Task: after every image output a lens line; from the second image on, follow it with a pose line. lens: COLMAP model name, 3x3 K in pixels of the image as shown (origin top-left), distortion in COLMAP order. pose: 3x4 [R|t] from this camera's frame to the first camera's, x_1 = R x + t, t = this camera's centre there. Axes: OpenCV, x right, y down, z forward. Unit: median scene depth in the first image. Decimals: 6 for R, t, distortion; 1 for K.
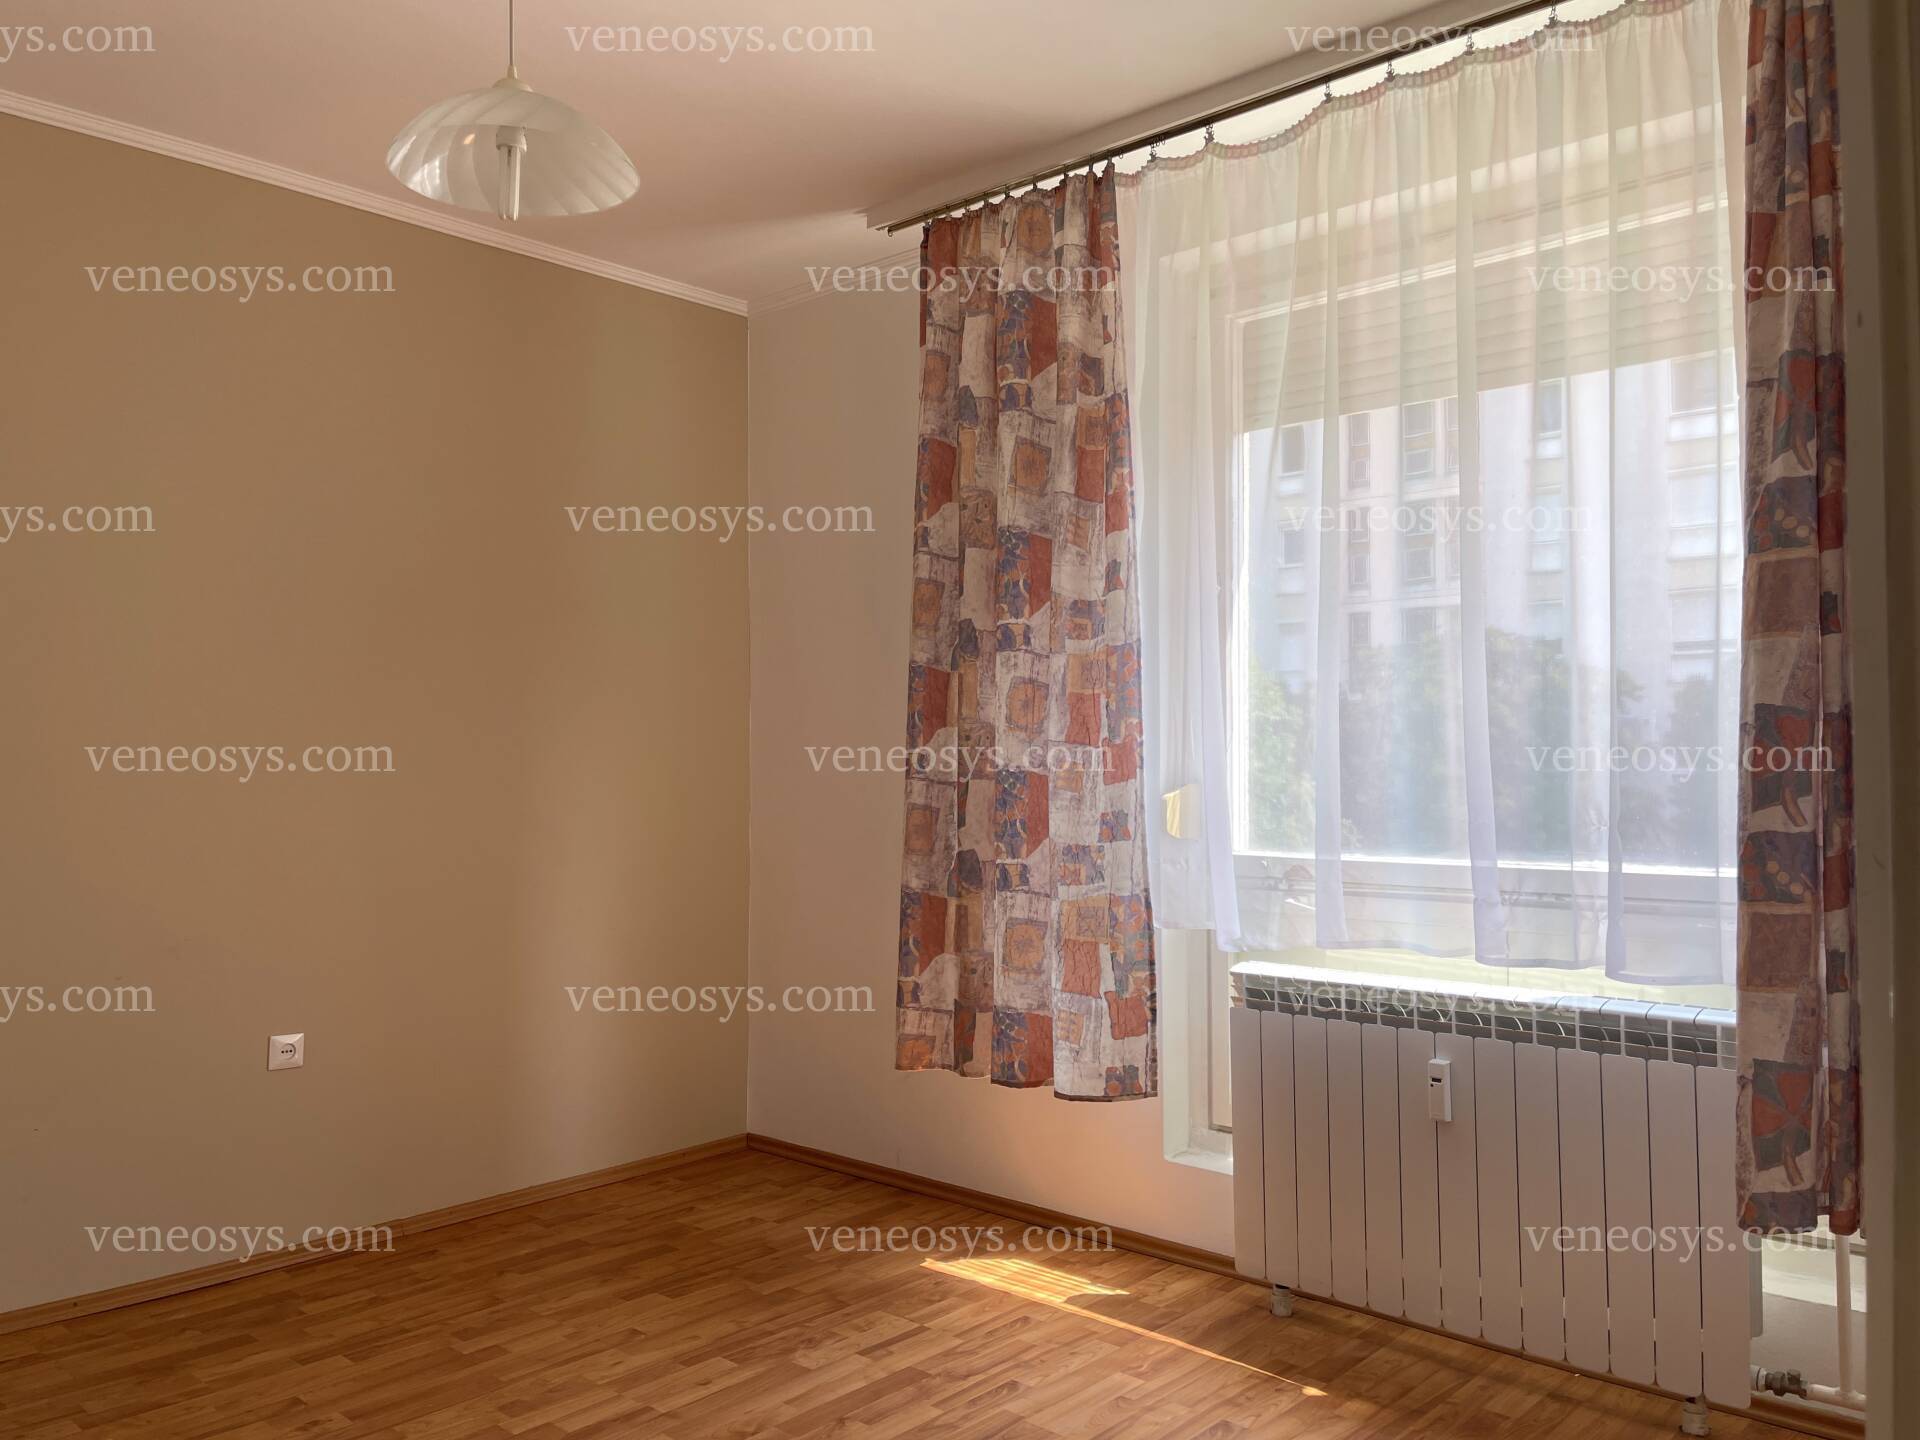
lens RADIAL K [[1491.5, 0, 924.2], [0, 1491.5, 719.9], [0, 0, 1]] dist [0.014374, -0.009361]
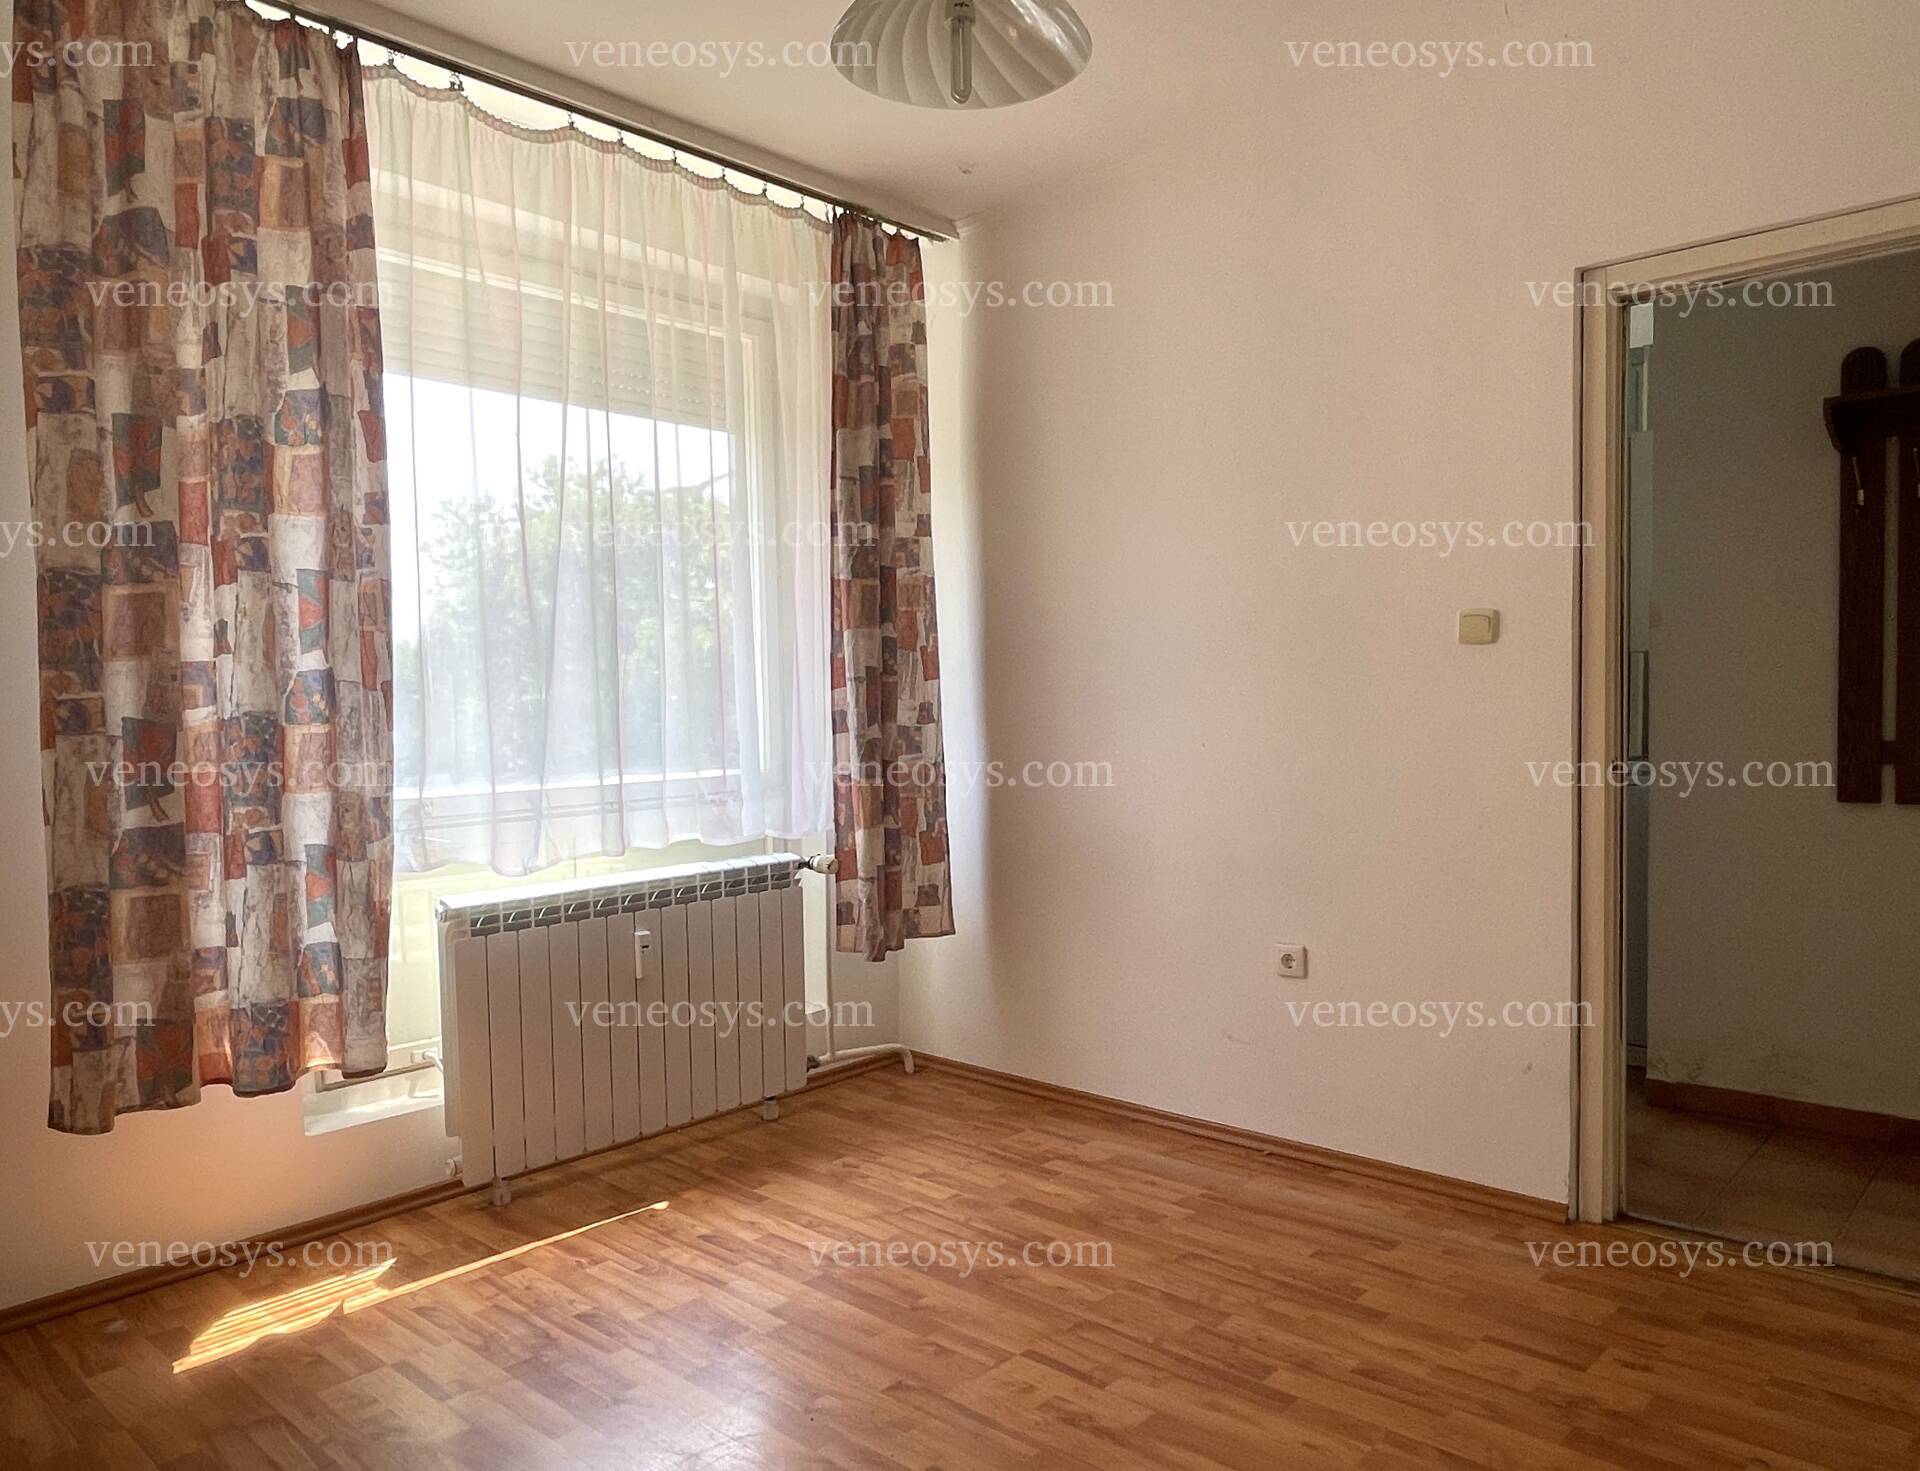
lens RADIAL K [[1338.5, 0, 961.6], [0, 1338.5, 754.0], [0, 0, 1]] dist [0.002319, 0.000582]
pose [[-0.015661, -0.043985, 0.998909, -0.731326], [-0.012584, 0.998962, 0.043790, 0.016345], [-0.999798, -0.011885, -0.016199, 0.665520]]
